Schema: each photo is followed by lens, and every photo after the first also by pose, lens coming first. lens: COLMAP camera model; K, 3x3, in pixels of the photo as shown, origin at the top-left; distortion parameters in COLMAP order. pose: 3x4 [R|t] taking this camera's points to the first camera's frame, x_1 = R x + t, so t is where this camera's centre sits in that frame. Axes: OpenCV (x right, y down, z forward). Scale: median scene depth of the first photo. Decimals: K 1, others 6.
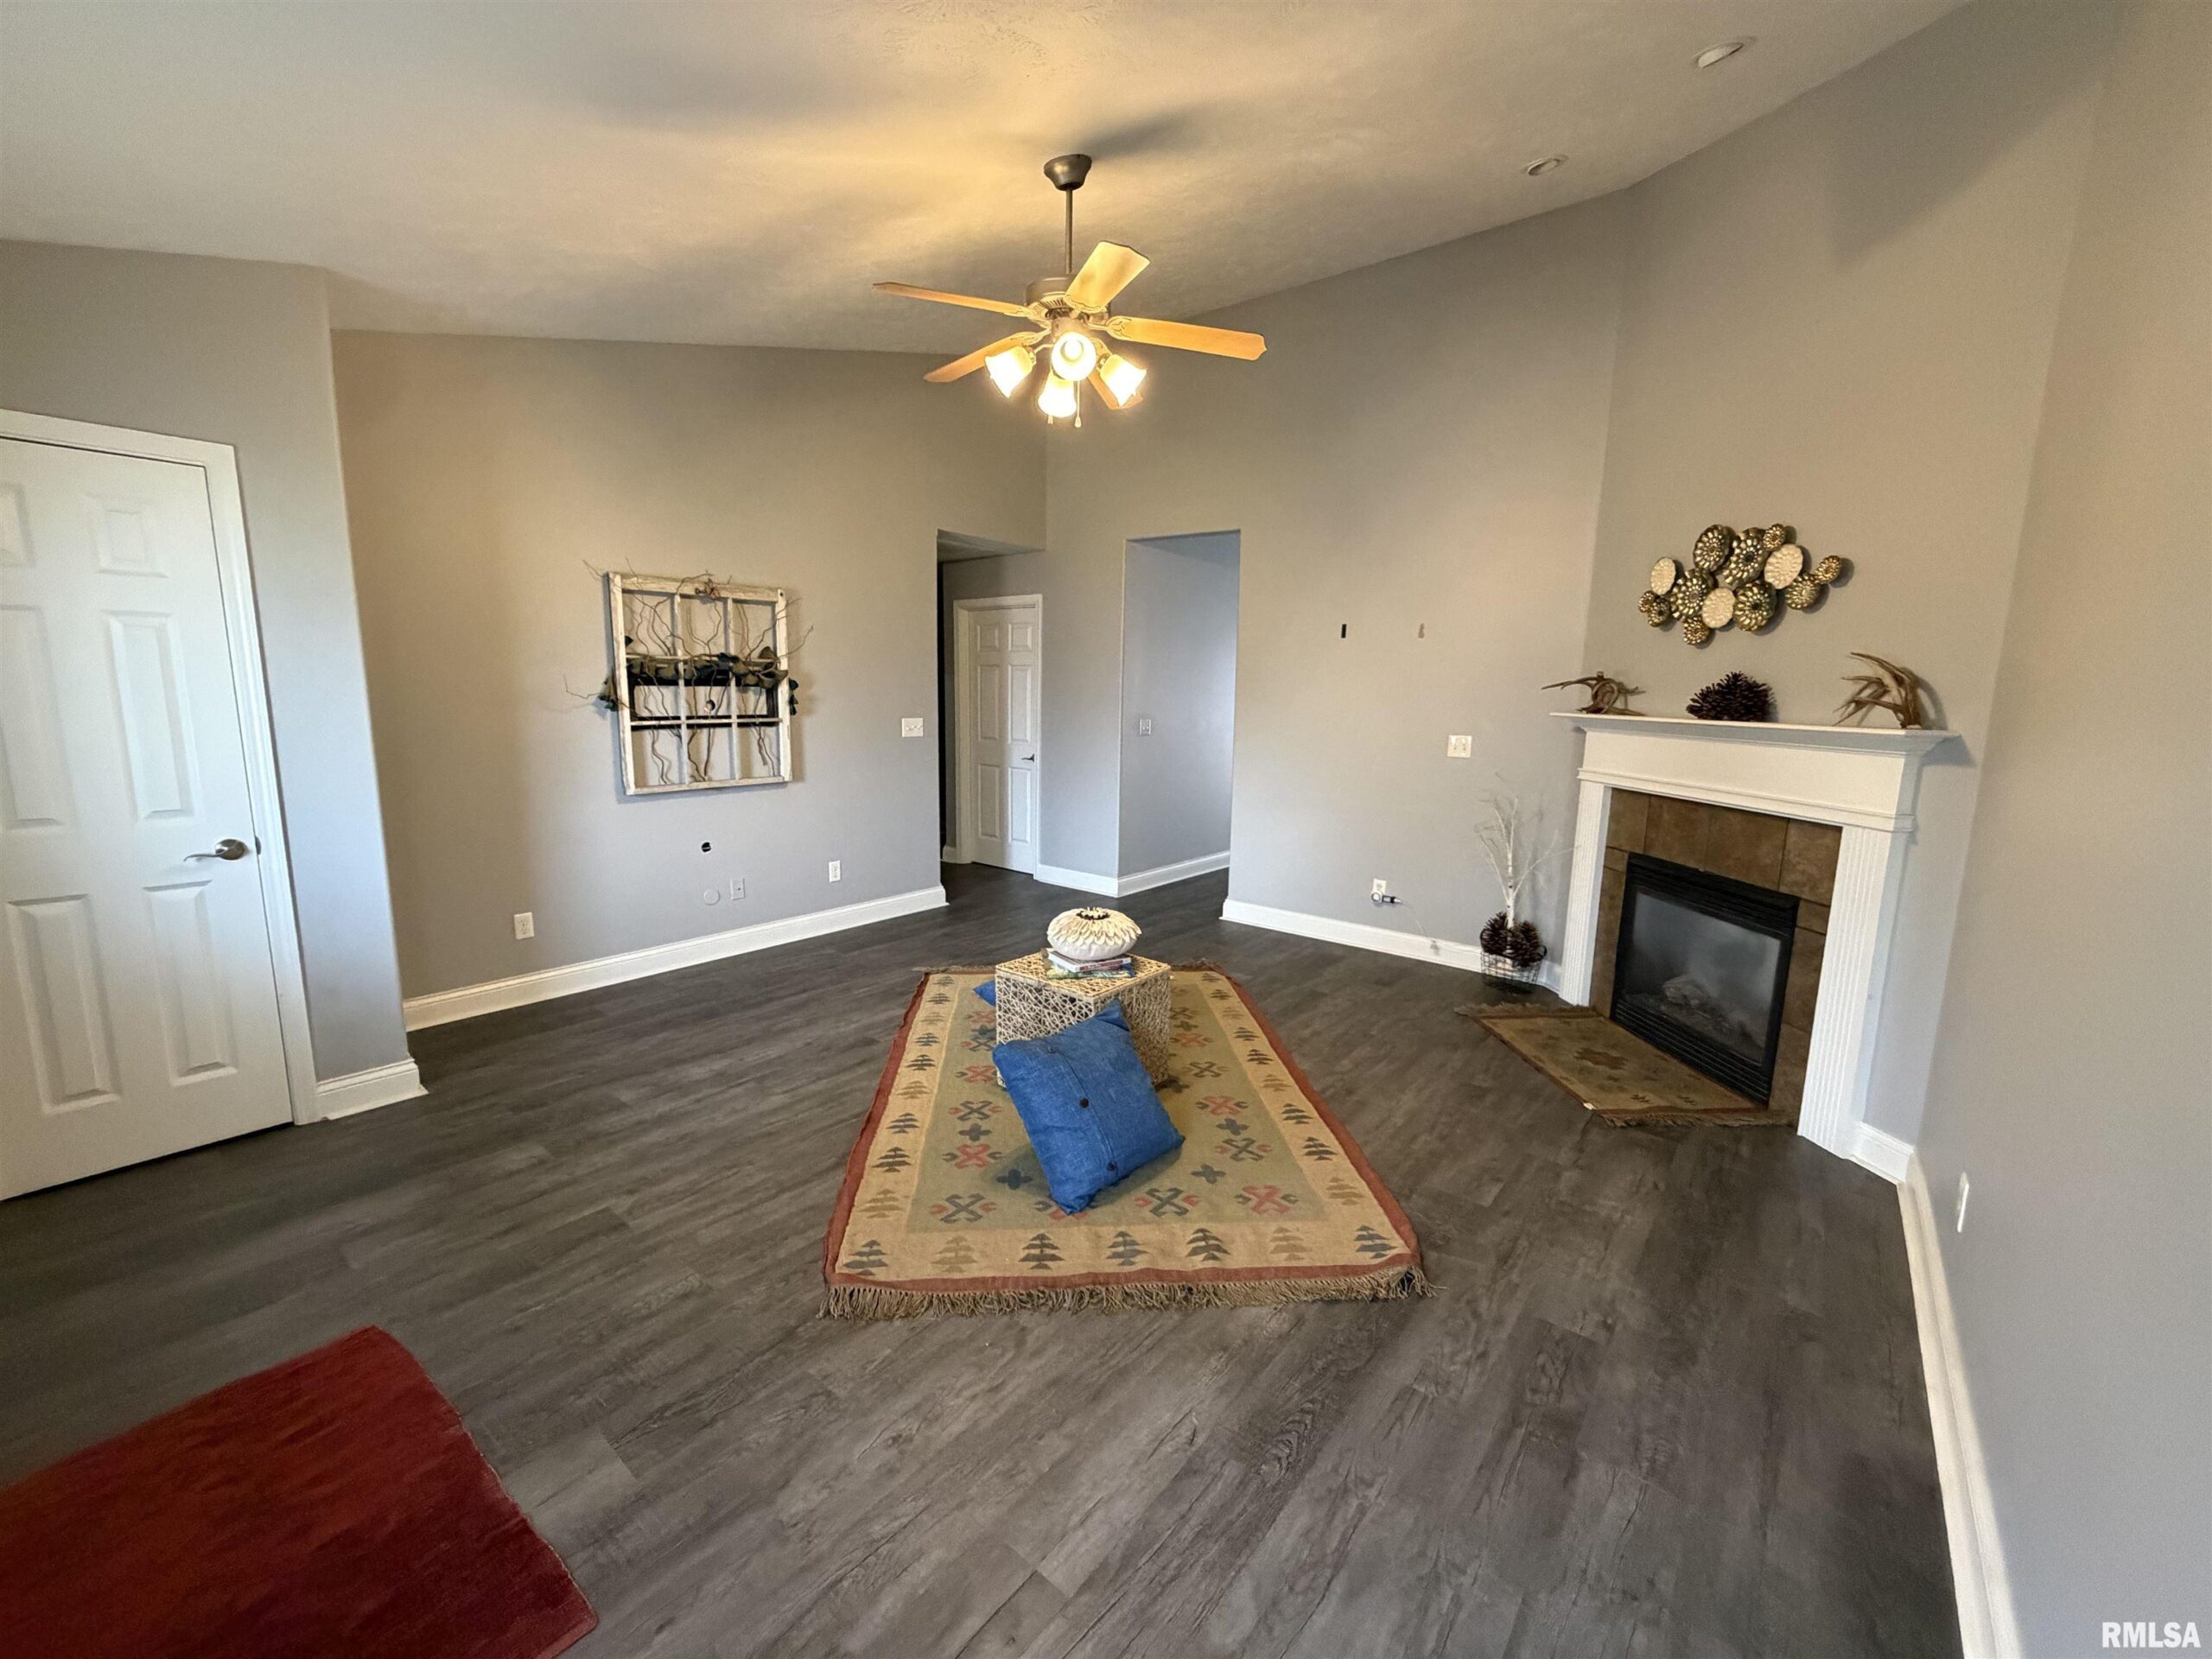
lens RADIAL K [[881.3, 0, 1106.0], [0, 881.3, 829.5], [0, 0, 1]] dist [0.002350, 0.000077]
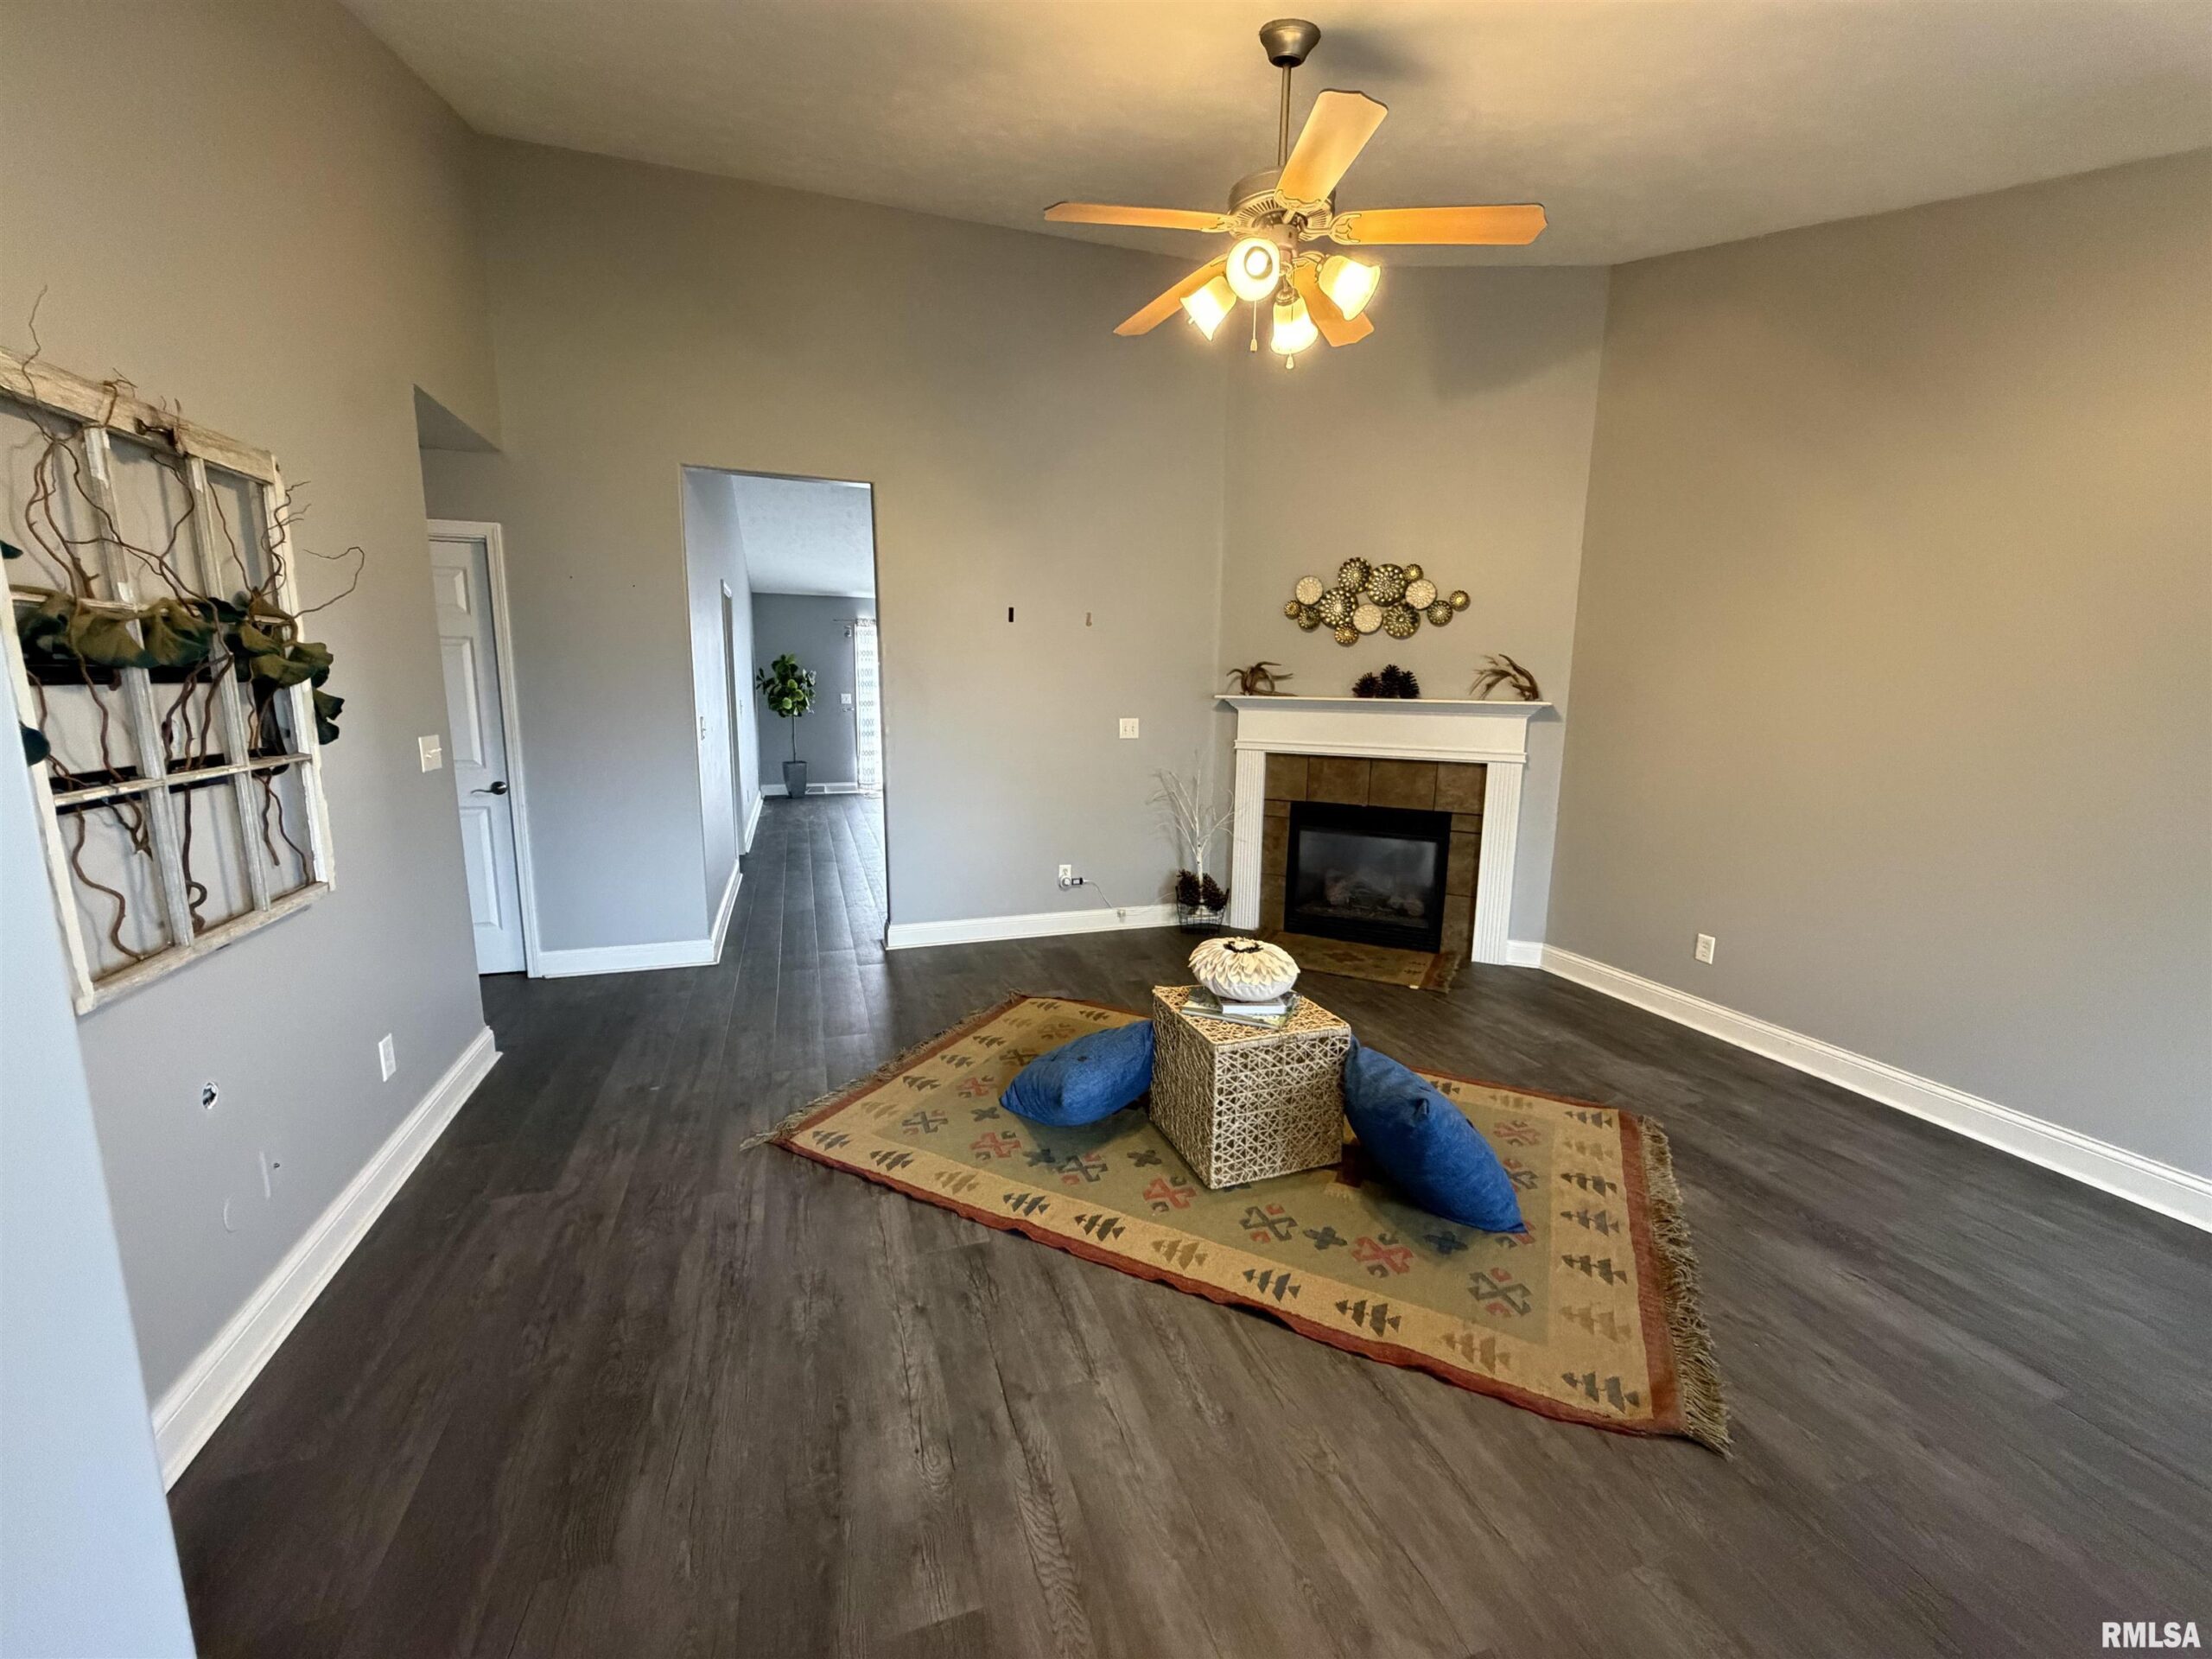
lens RADIAL K [[881.3, 0, 1106.0], [0, 881.3, 829.5], [0, 0, 1]] dist [0.002350, 0.000077]
pose [[0.534057, -0.153257, 0.831442, -0.715129], [0.132549, 0.986449, 0.096689, -0.106452], [-0.834993, 0.058569, 0.547134, 0.580331]]
